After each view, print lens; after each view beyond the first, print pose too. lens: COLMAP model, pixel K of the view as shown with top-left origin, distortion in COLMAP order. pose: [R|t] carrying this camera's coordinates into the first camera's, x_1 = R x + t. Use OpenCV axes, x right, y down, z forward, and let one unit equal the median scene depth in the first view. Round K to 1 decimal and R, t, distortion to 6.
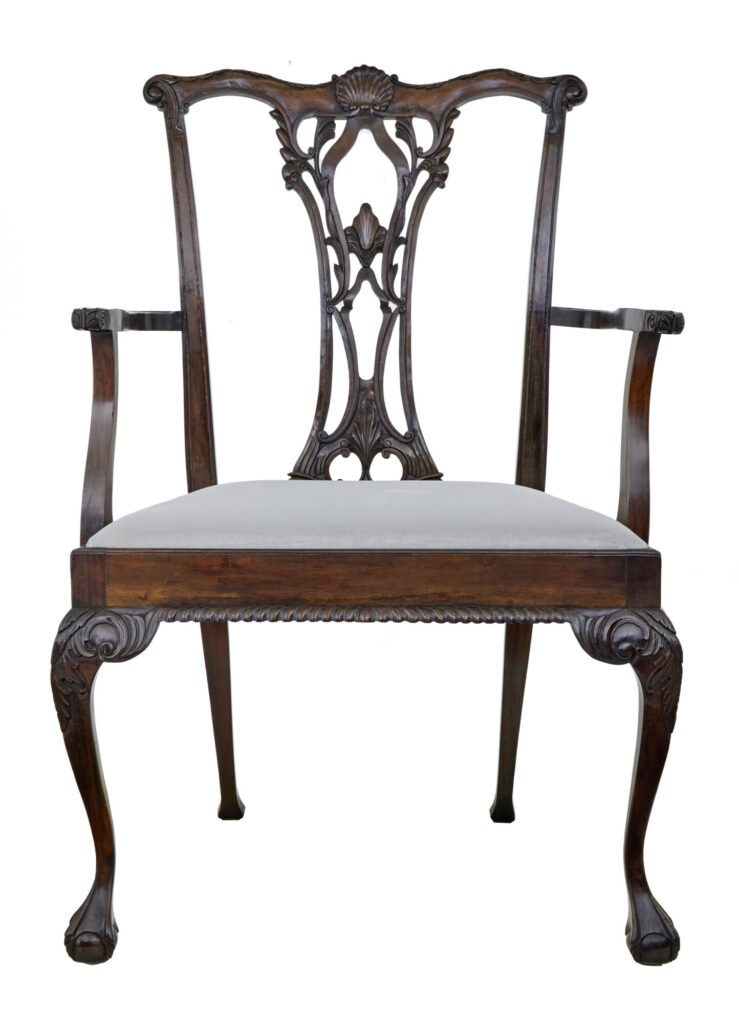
lens RADIAL K [[1903.4, 0, 374.9], [0, 1903.4, 501.5], [0, 0, 1]] dist [-0.046846, 0.000000]
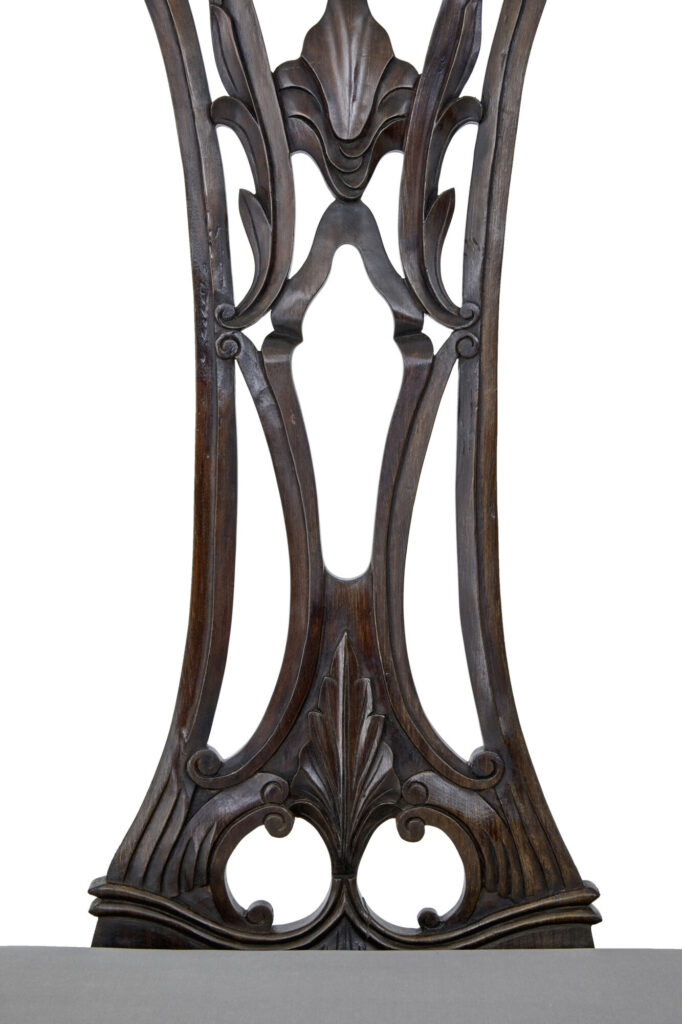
lens RADIAL K [[2671.8, 0, 348.4], [0, 2671.8, 521.6], [0, 0, 1]] dist [0.040723, 0.000000]
pose [[0.999809, 0.005376, -0.018766, 0.003597], [-0.003343, 0.994284, 0.106713, -0.117987], [0.019232, -0.106630, 0.994113, 0.578593]]
